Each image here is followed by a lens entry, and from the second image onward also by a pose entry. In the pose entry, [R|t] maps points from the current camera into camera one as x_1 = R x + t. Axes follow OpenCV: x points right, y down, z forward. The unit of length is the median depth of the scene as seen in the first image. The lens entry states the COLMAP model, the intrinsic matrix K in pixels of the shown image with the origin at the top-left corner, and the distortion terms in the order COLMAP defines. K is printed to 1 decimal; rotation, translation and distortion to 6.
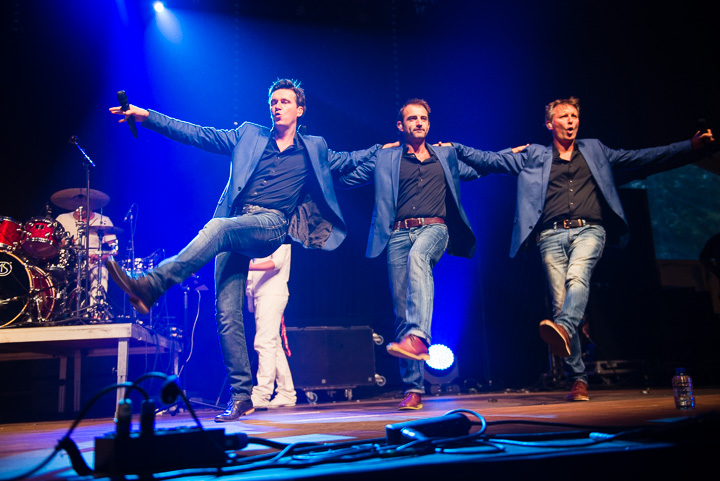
lens RADIAL K [[709.0, 0, 360.0], [0, 709.0, 240.5], [0, 0, 1]] dist [0.041467, -0.006995]
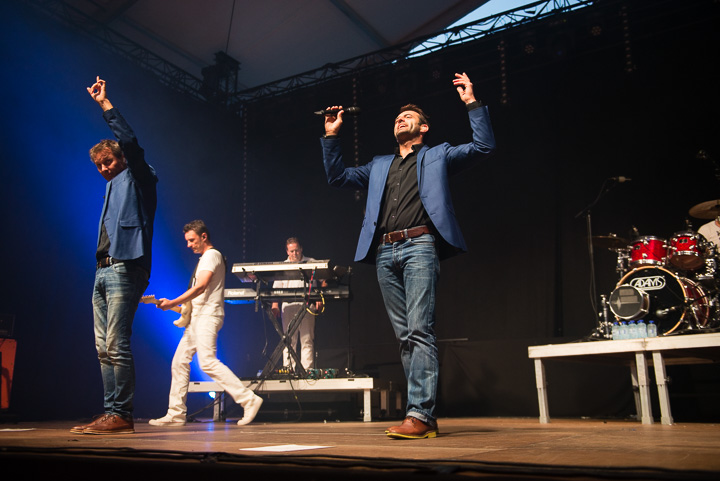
lens RADIAL K [[667.3, 0, 360.0], [0, 667.3, 240.5], [0, 0, 1]] dist [0.014697, 0.003881]
pose [[0.649621, -0.138223, -0.747587, -0.008600], [0.126435, 0.989282, -0.073045, -0.007722], [0.749671, -0.047069, 0.660135, -0.035892]]
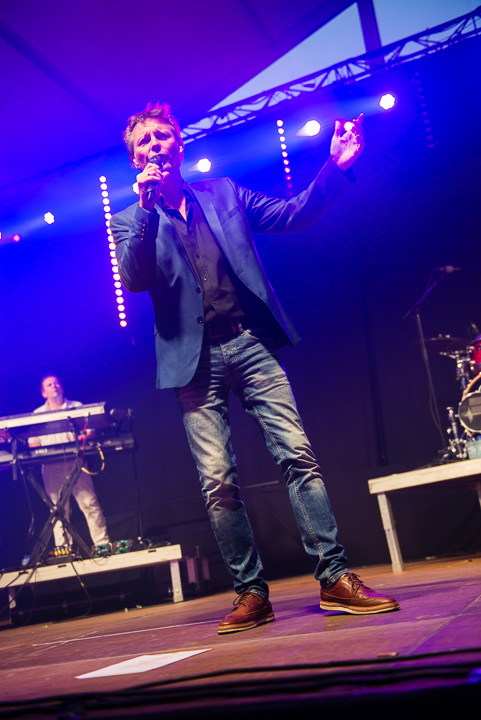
lens RADIAL K [[786.5, 0, 240.5], [0, 786.5, 360.0], [0, 0, 1]] dist [0.061542, 0.009692]
pose [[0.746386, -0.222535, -0.627205, -0.099296], [0.235773, 0.969732, -0.063490, -0.010062], [0.622350, -0.100490, 0.776262, -0.024847]]
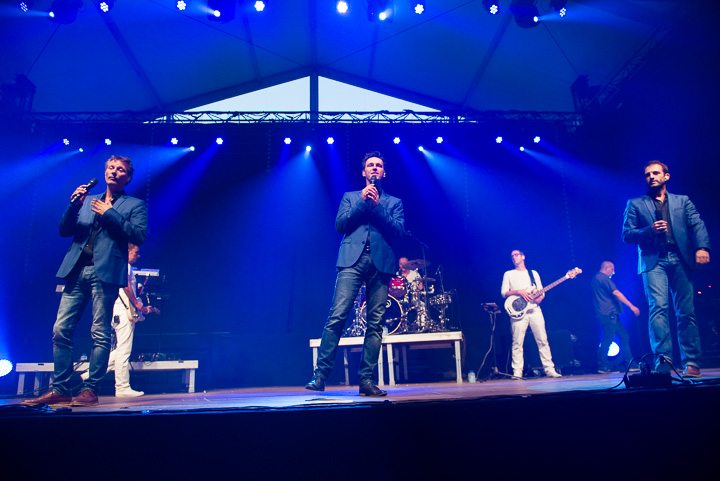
lens RADIAL K [[487.7, 0, 360.0], [0, 487.7, 240.5], [0, 0, 1]] dist [-0.050834, -0.003244]
pose [[0.966678, -0.054931, -0.250031, -0.220107], [0.040697, 0.997262, -0.061752, -0.049889], [0.252739, 0.049518, 0.966267, -0.285966]]
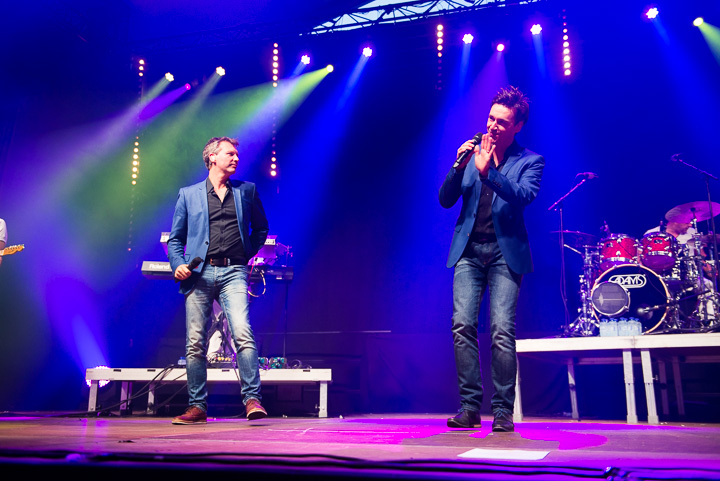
lens RADIAL K [[672.3, 0, 360.0], [0, 672.3, 240.5], [0, 0, 1]] dist [0.015927, 0.010285]
pose [[0.821972, -0.075407, -0.564514, -0.246724], [0.065015, 0.997140, -0.038530, -0.010258], [0.565805, -0.005031, 0.824524, -0.104790]]
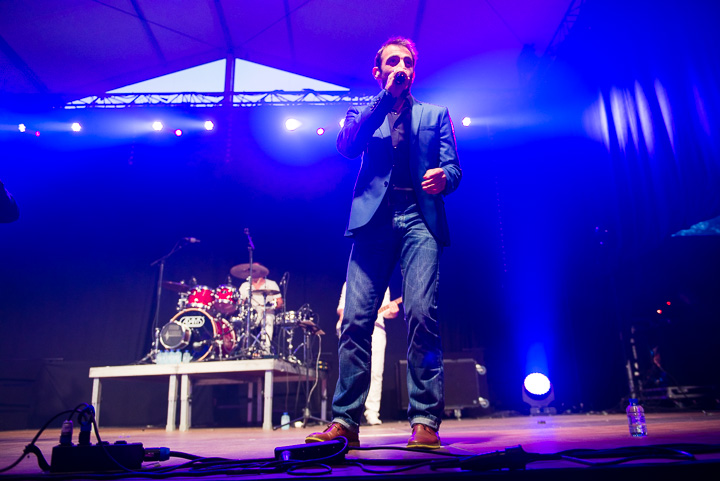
lens RADIAL K [[536.7, 0, 360.0], [0, 536.7, 240.5], [0, 0, 1]] dist [-0.033783, -0.007682]
pose [[0.958365, -0.066579, -0.277677, 0.134229], [0.040431, 0.994280, -0.098860, -0.004311], [0.282670, 0.083517, 0.955574, 0.021479]]
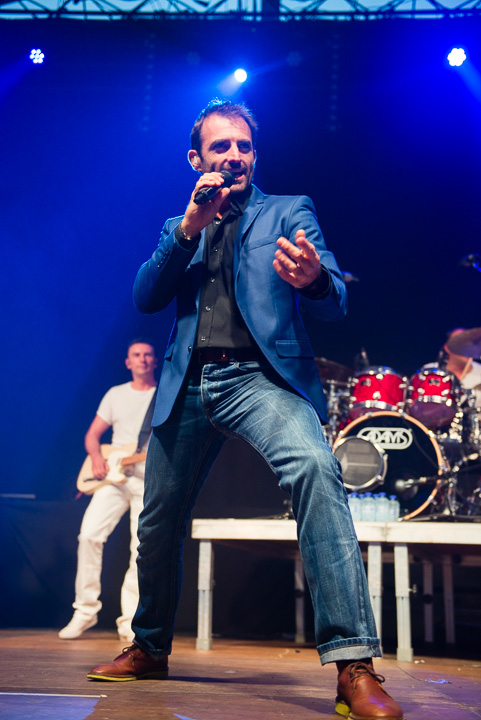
lens RADIAL K [[956.9, 0, 240.5], [0, 956.9, 360.0], [0, 0, 1]] dist [0.099421, 0.030789]
pose [[0.921968, -0.010631, -0.387121, -0.256996], [-0.006968, 0.999006, -0.044029, 0.003508], [0.387204, 0.043290, 0.920977, 0.026247]]
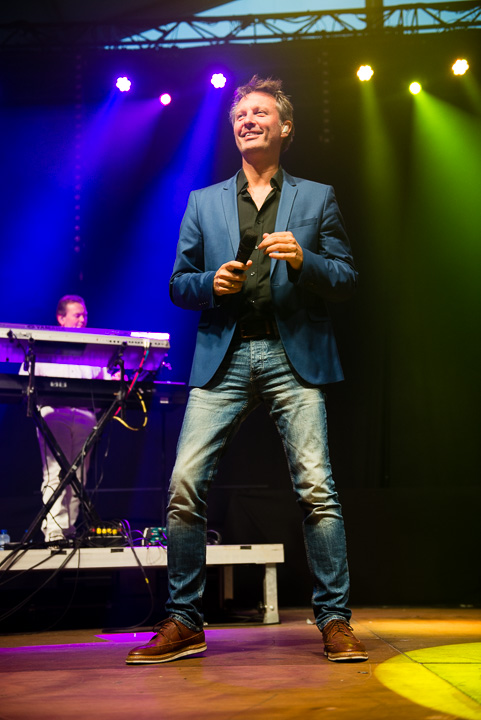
lens RADIAL K [[874.3, 0, 240.5], [0, 874.3, 360.0], [0, 0, 1]] dist [0.103653, 0.009590]
pose [[0.927055, -0.060954, -0.369936, -0.595928], [0.049650, 0.997965, -0.040009, -0.002246], [0.371622, 0.018723, 0.928195, -0.088486]]
